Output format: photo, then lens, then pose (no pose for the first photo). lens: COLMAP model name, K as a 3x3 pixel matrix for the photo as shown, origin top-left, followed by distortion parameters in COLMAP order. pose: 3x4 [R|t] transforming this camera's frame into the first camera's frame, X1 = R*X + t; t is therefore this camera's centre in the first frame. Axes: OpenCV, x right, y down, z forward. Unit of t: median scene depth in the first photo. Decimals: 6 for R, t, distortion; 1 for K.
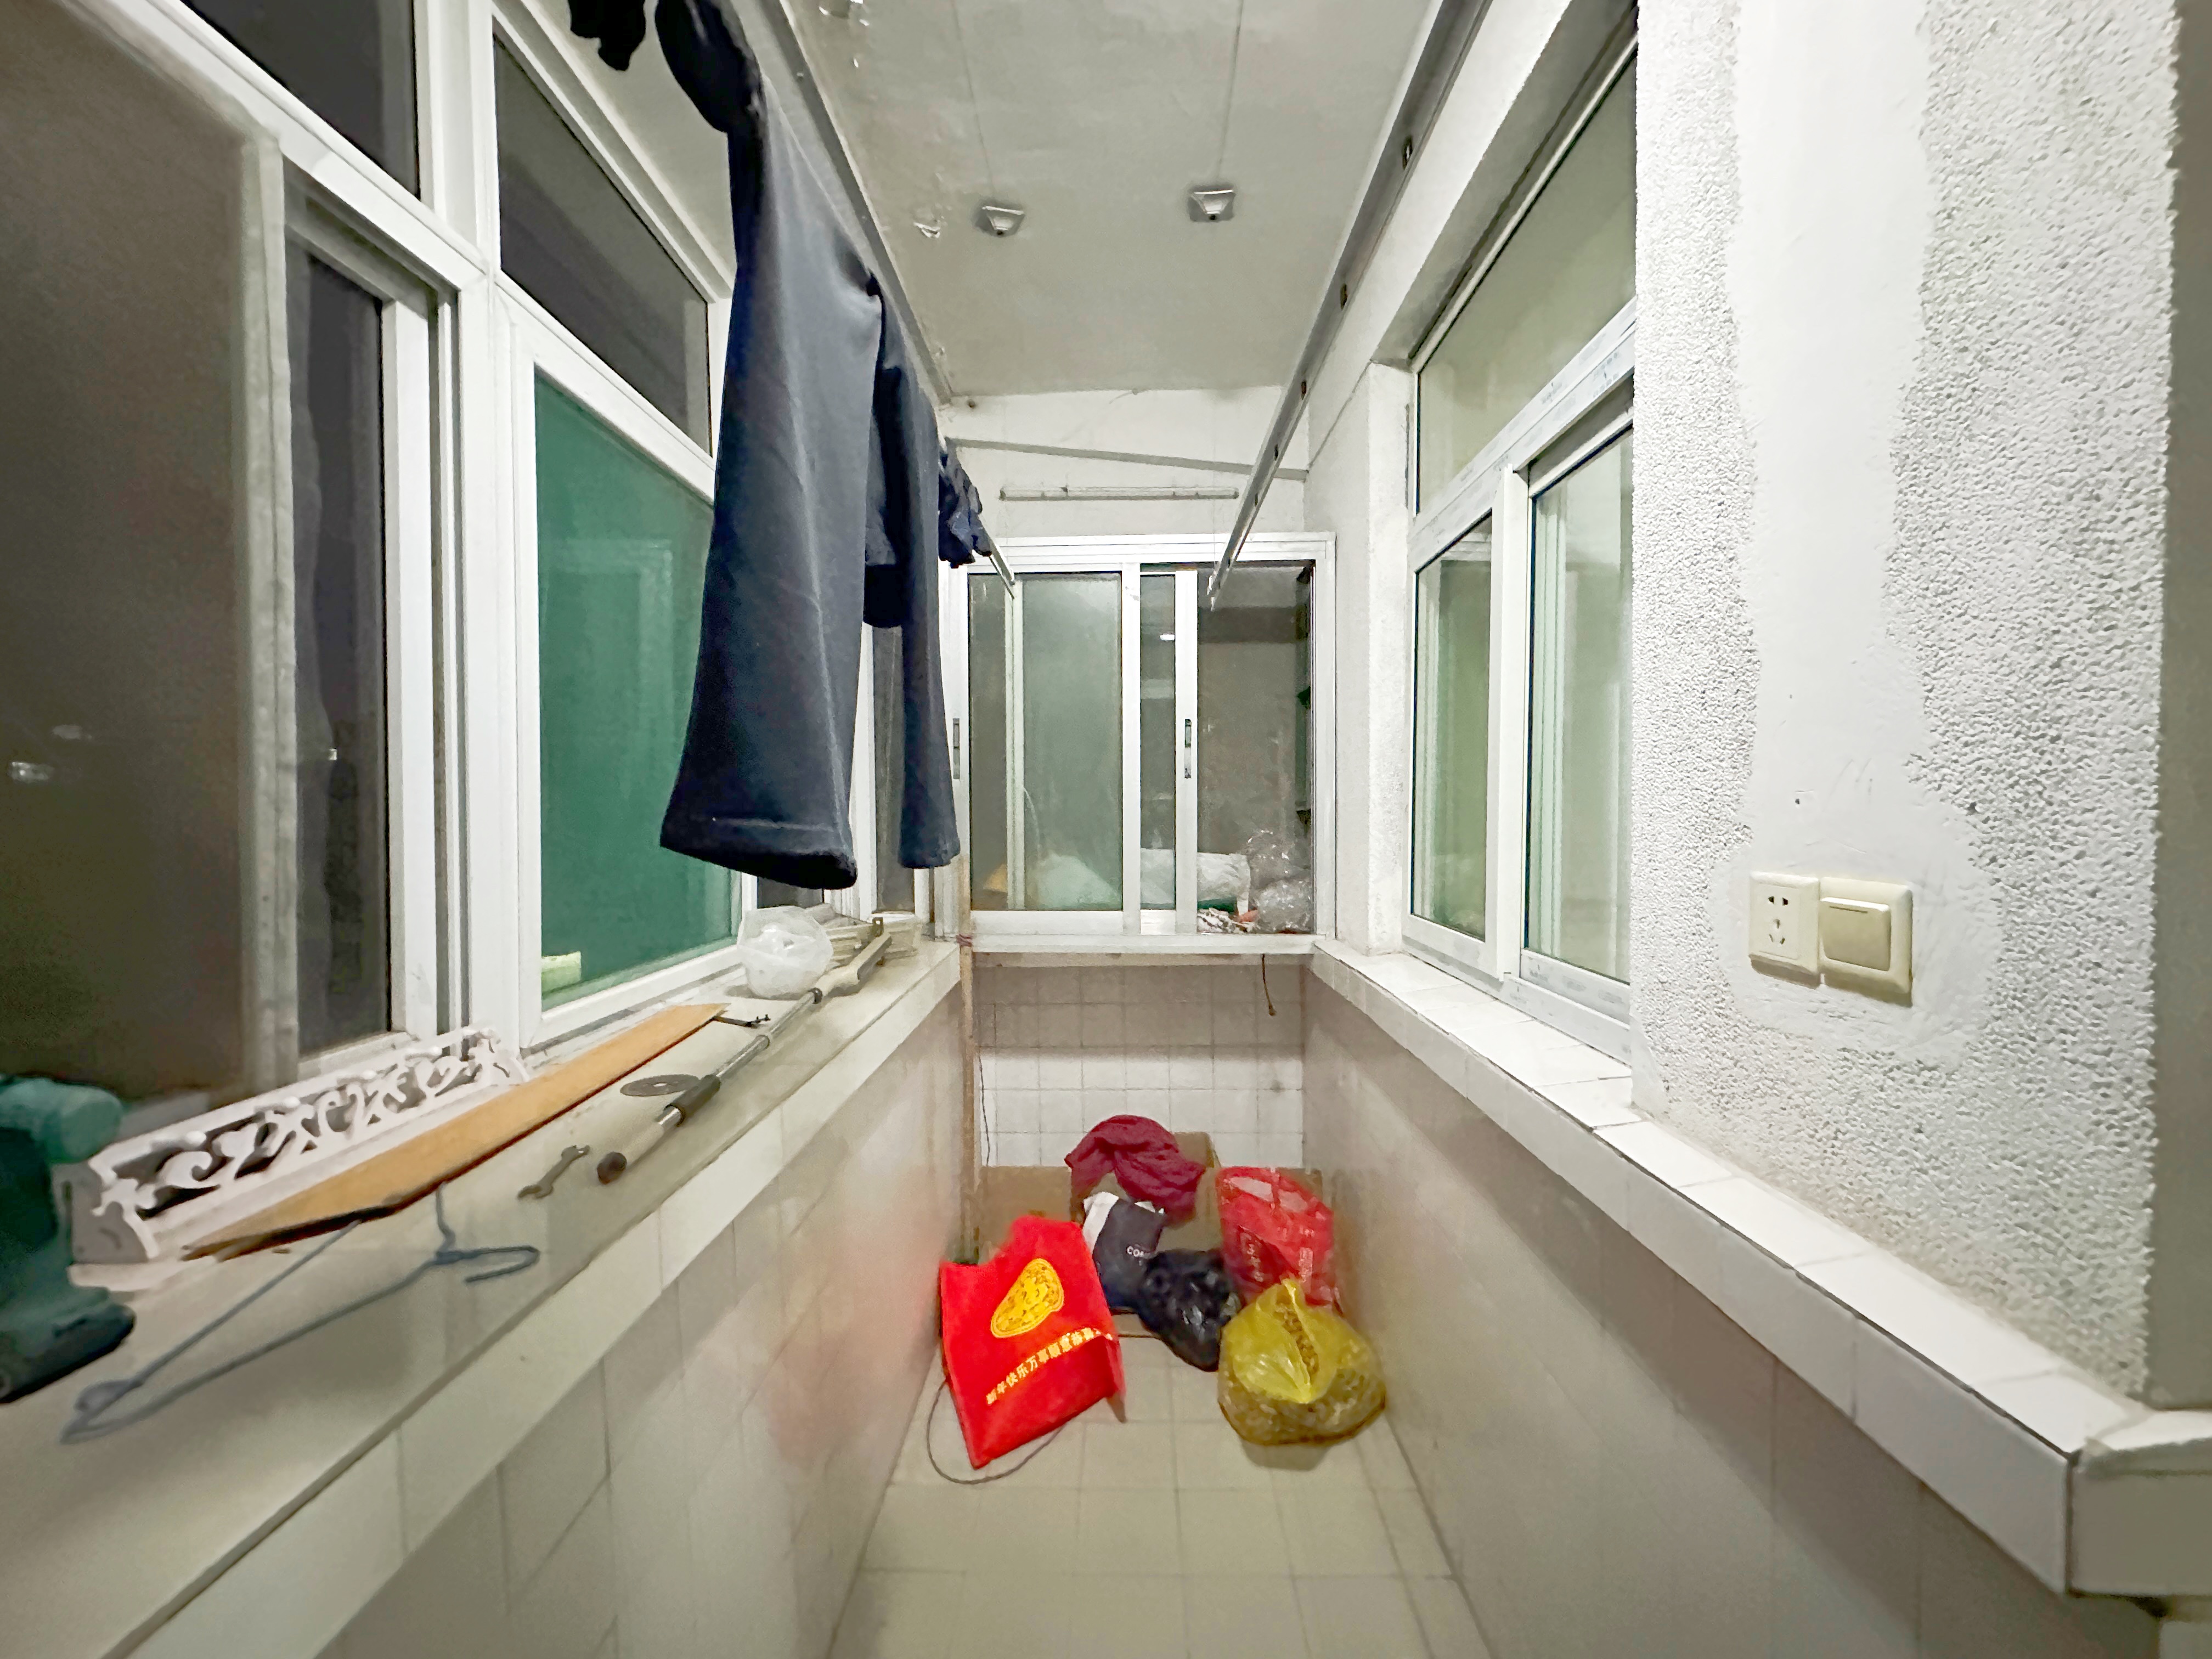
lens RADIAL K [[889.4, 0, 1104.9], [0, 889.4, 826.1], [0, 0, 1]] dist [0.001708, -0.000065]
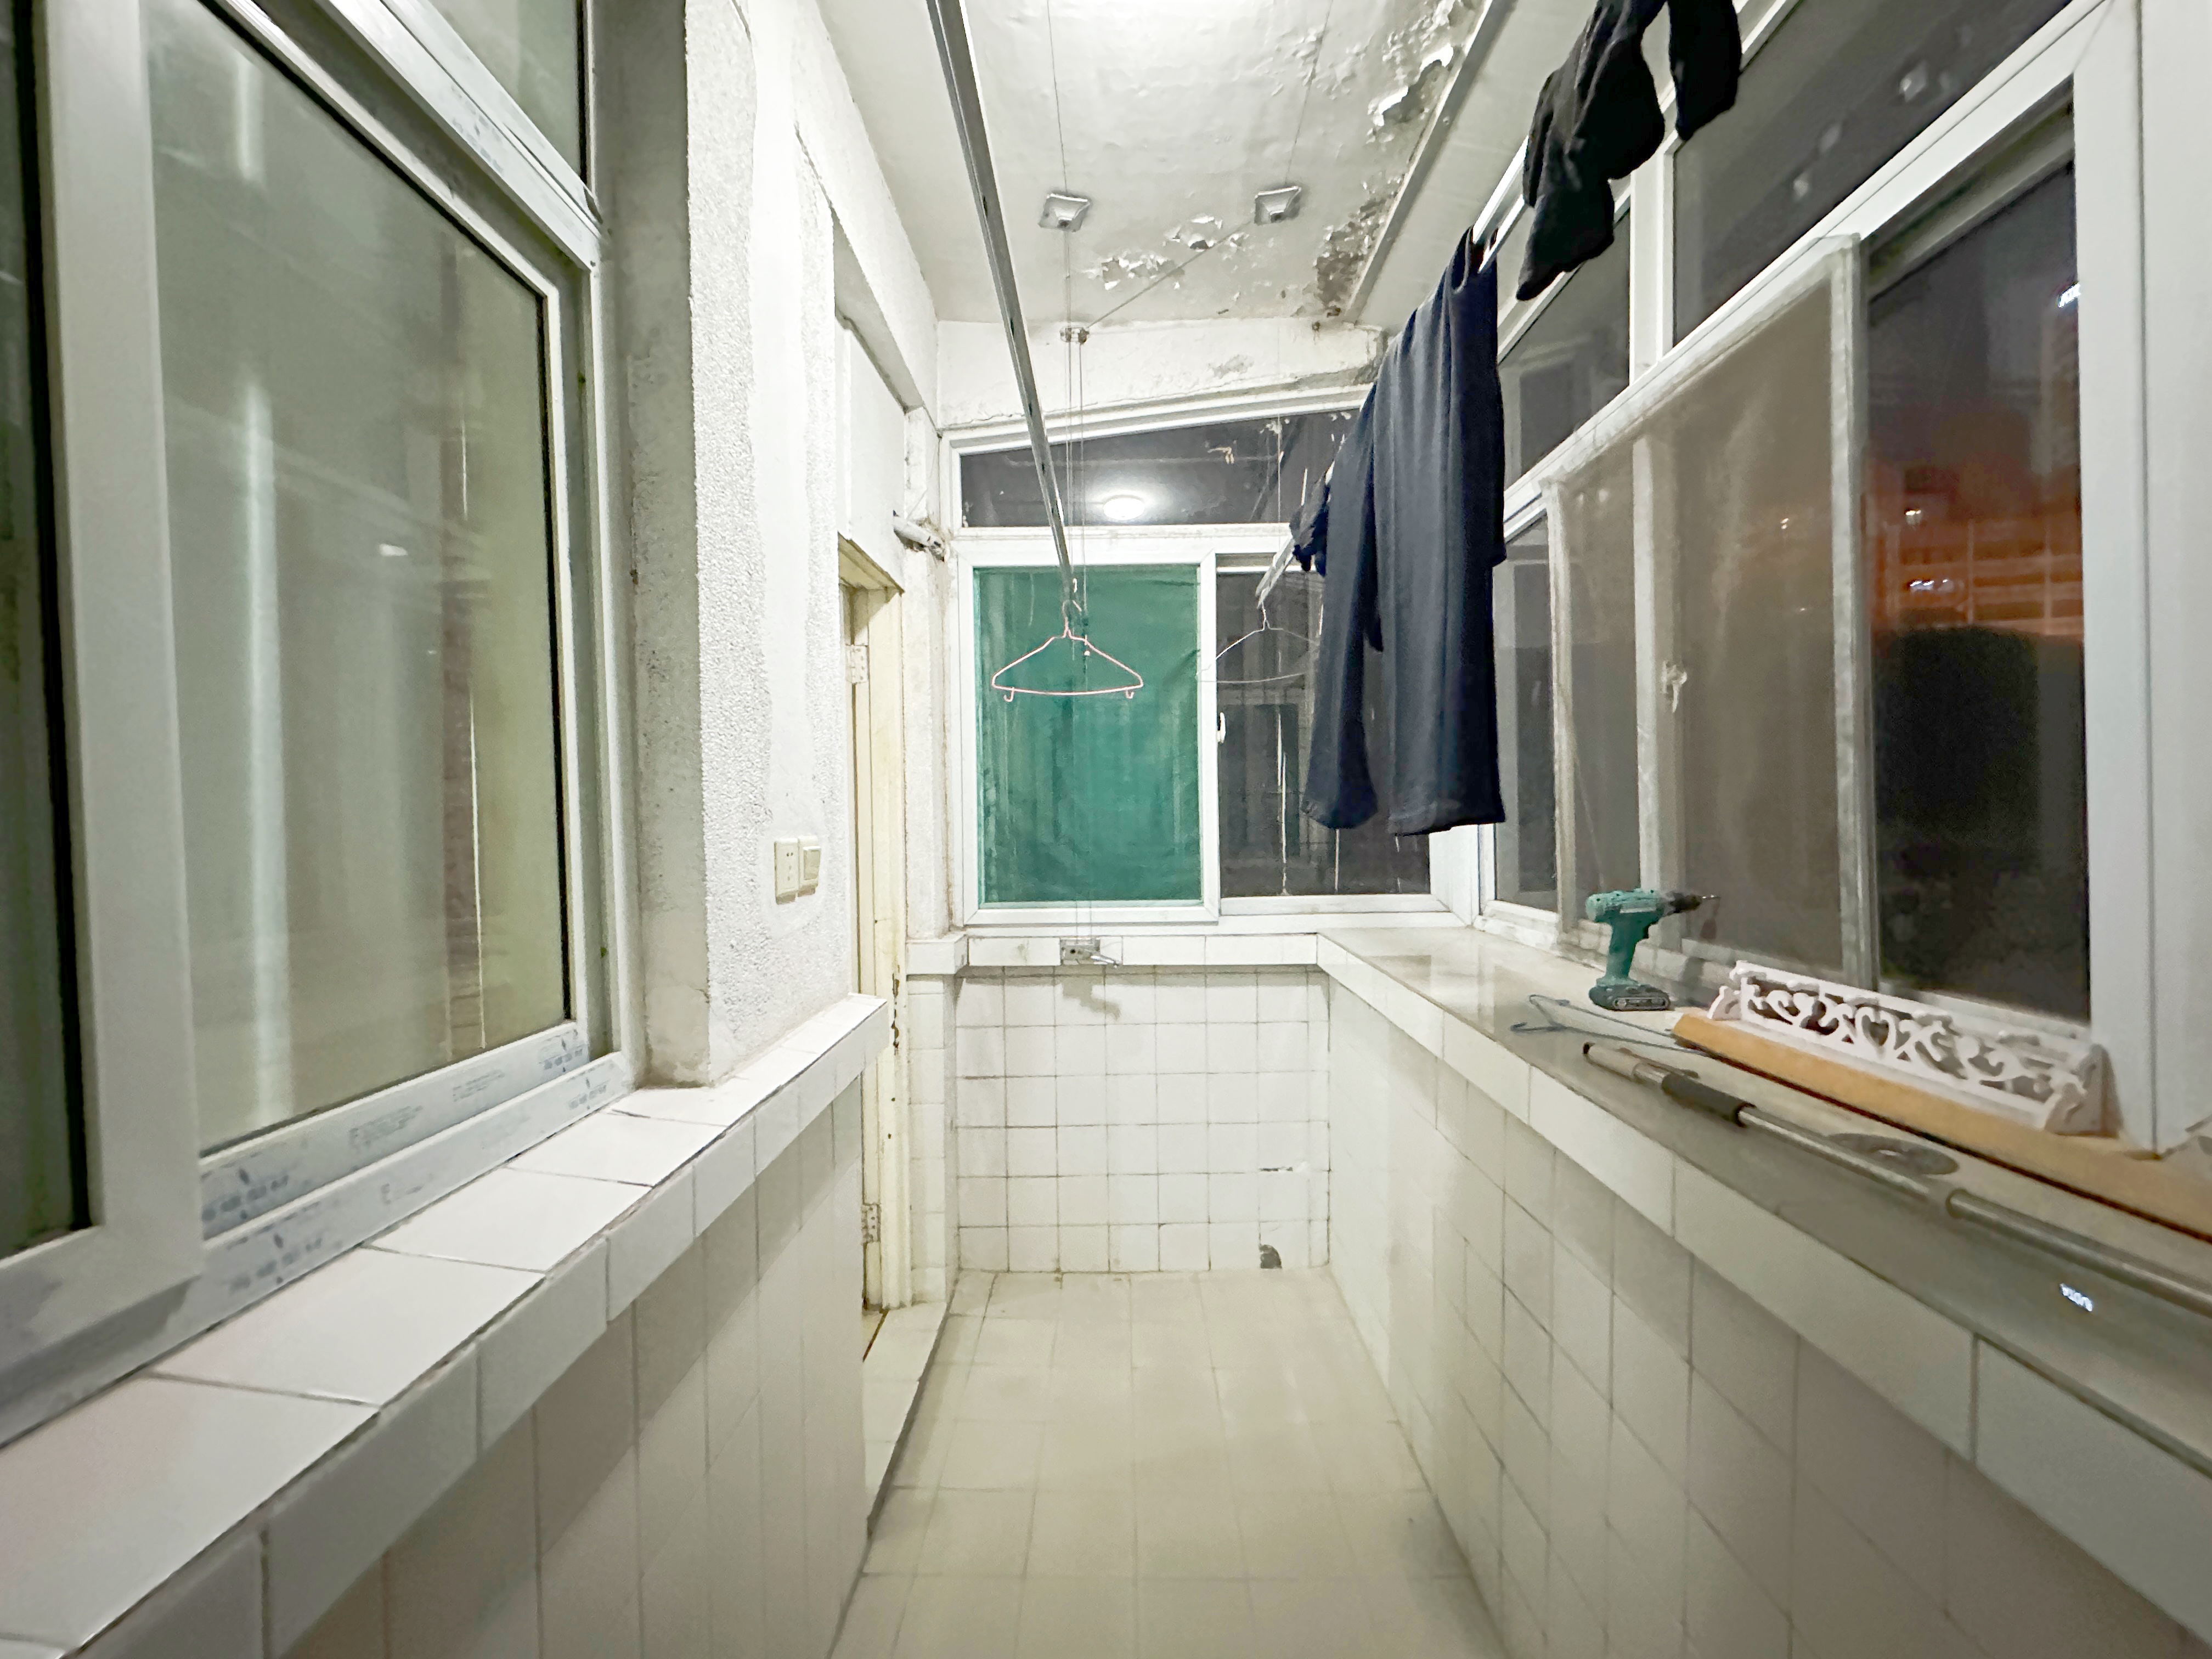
lens RADIAL K [[889.4, 0, 1104.3], [0, 889.4, 827.8], [0, 0, 1]] dist [0.001708, -0.000065]
pose [[-0.999723, 0.023456, 0.001712, 0.153381], [0.023498, 0.999259, 0.030474, -0.001144], [-0.000996, 0.030506, -0.999534, 2.354992]]
